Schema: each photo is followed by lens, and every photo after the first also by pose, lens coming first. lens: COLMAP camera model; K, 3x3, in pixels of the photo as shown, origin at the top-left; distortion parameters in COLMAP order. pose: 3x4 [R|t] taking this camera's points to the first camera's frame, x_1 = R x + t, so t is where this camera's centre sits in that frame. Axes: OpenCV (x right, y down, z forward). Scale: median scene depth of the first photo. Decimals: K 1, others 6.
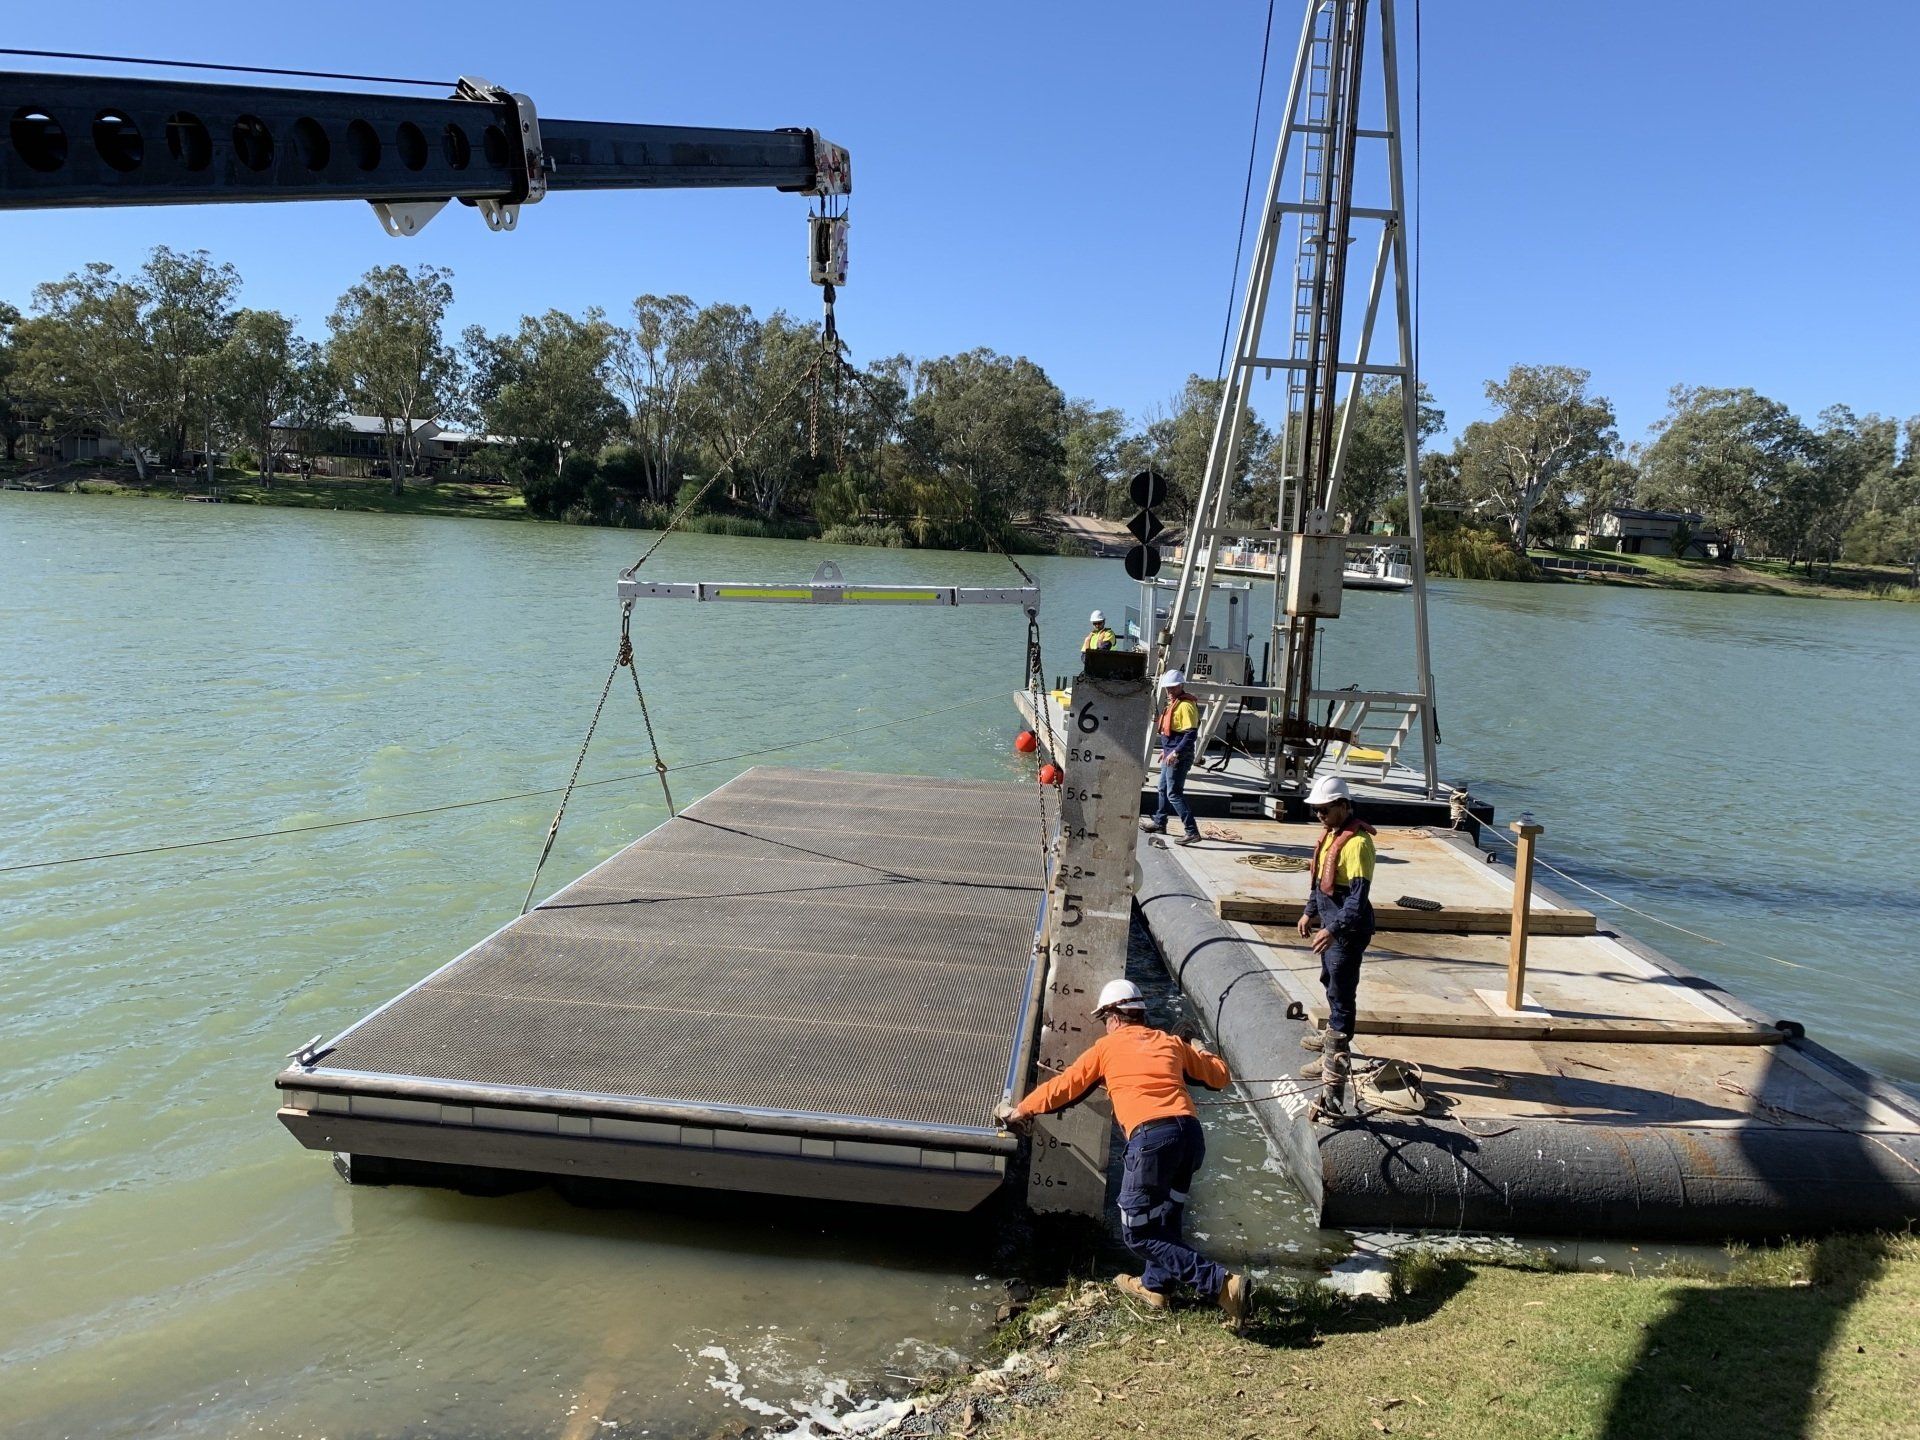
lens RADIAL K [[1442.5, 0, 988.4], [0, 1442.5, 729.4], [0, 0, 1]] dist [0.060621, -0.144954]
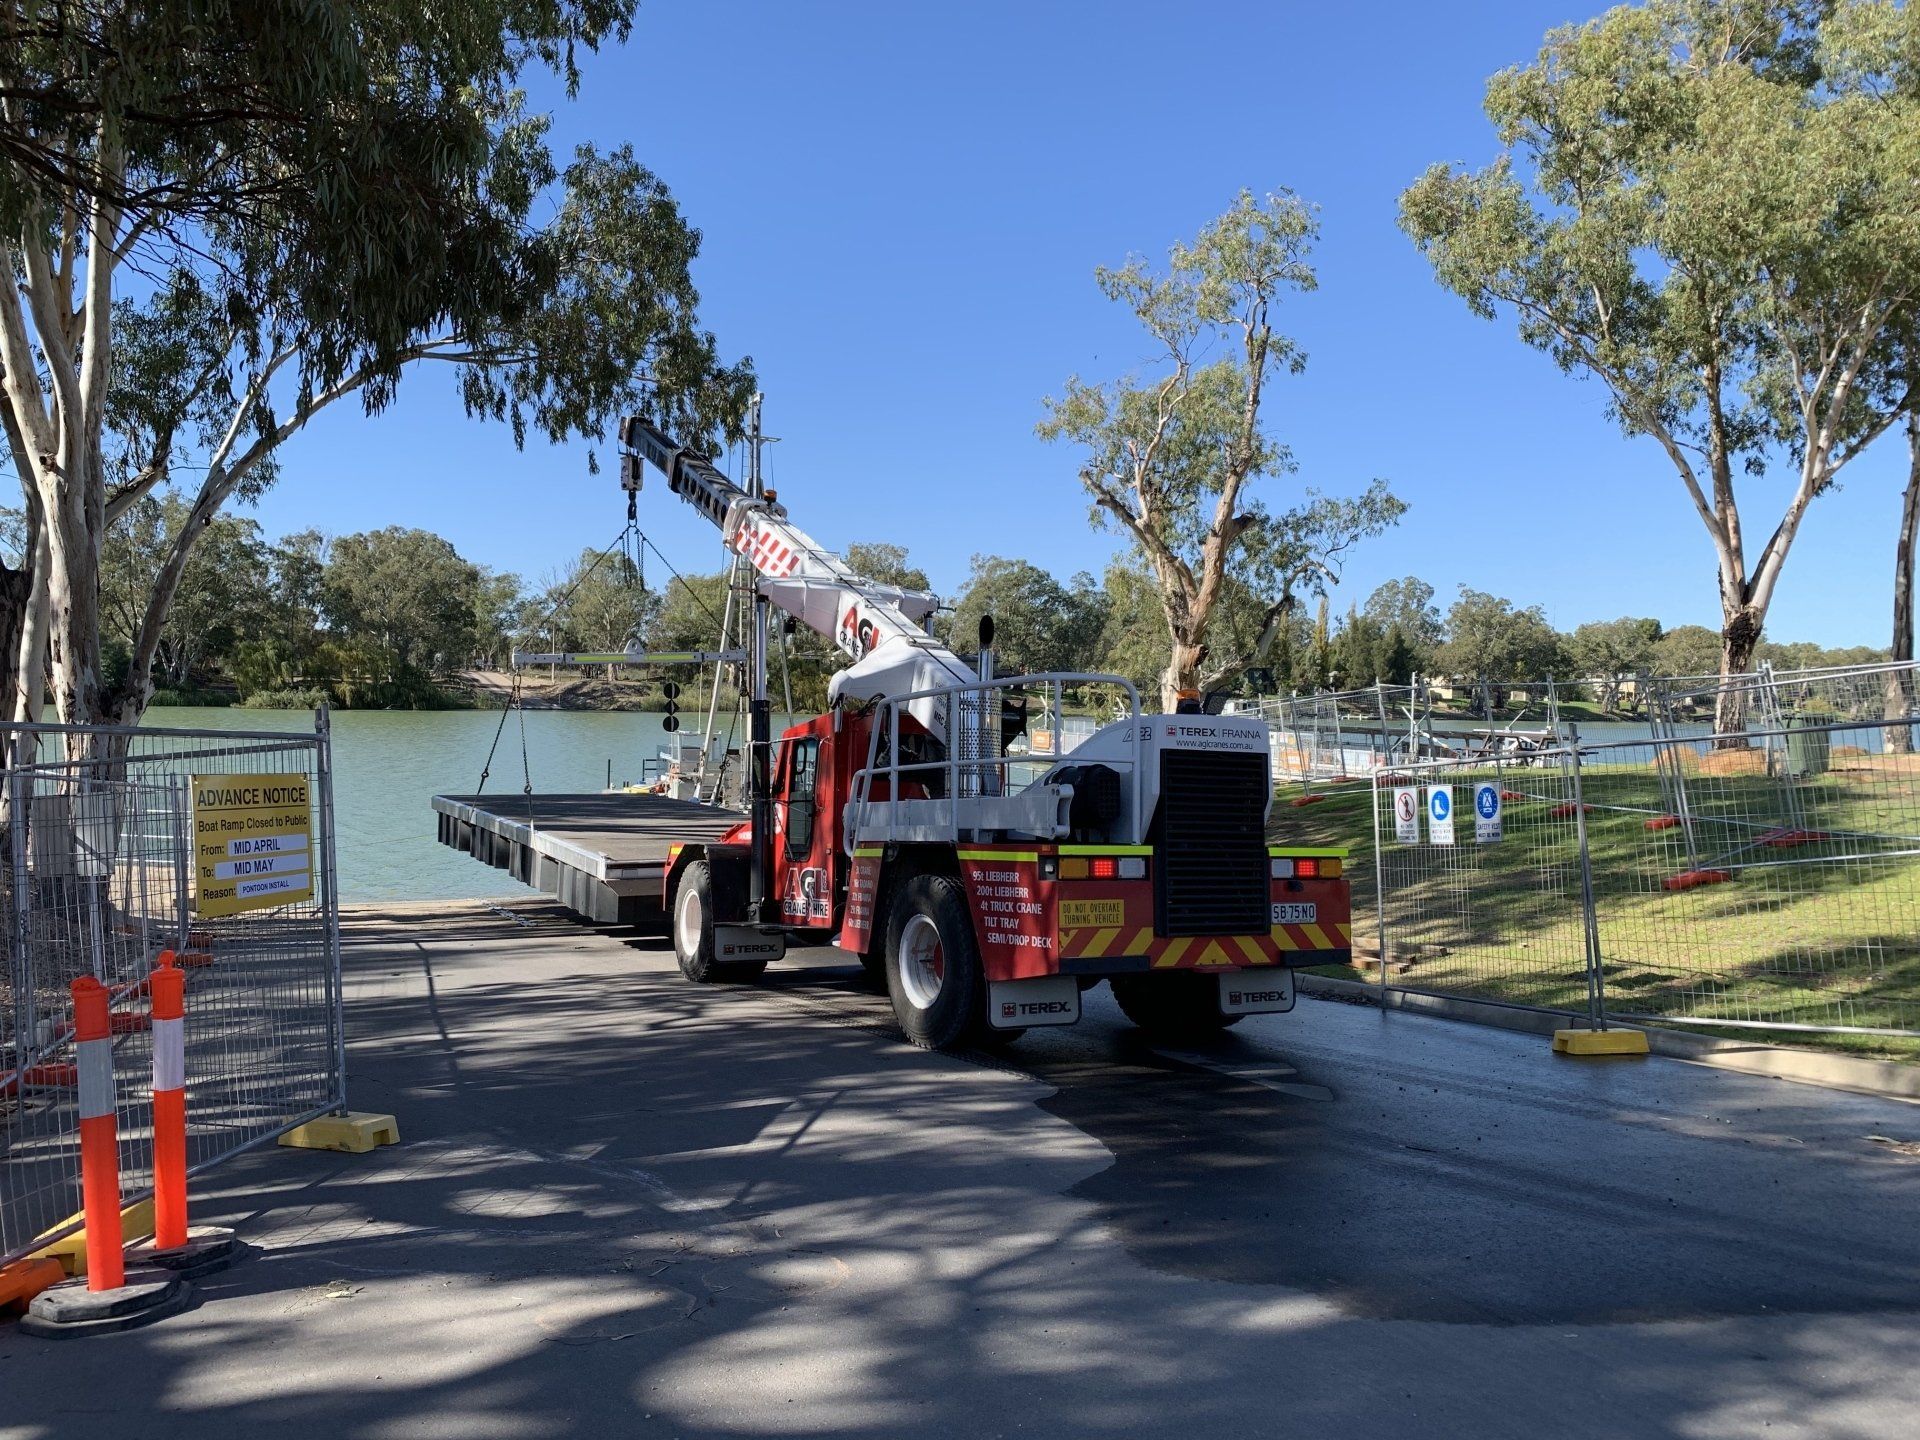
lens RADIAL K [[1529.4, 0, 926.4], [0, 1529.4, 723.8], [0, 0, 1]] dist [0.058700, -0.134592]
pose [[0.929309, -0.049536, 0.365965, -0.064815], [0.085895, 0.992779, -0.083735, 0.018788], [-0.359175, 0.109250, 0.926854, -0.217808]]
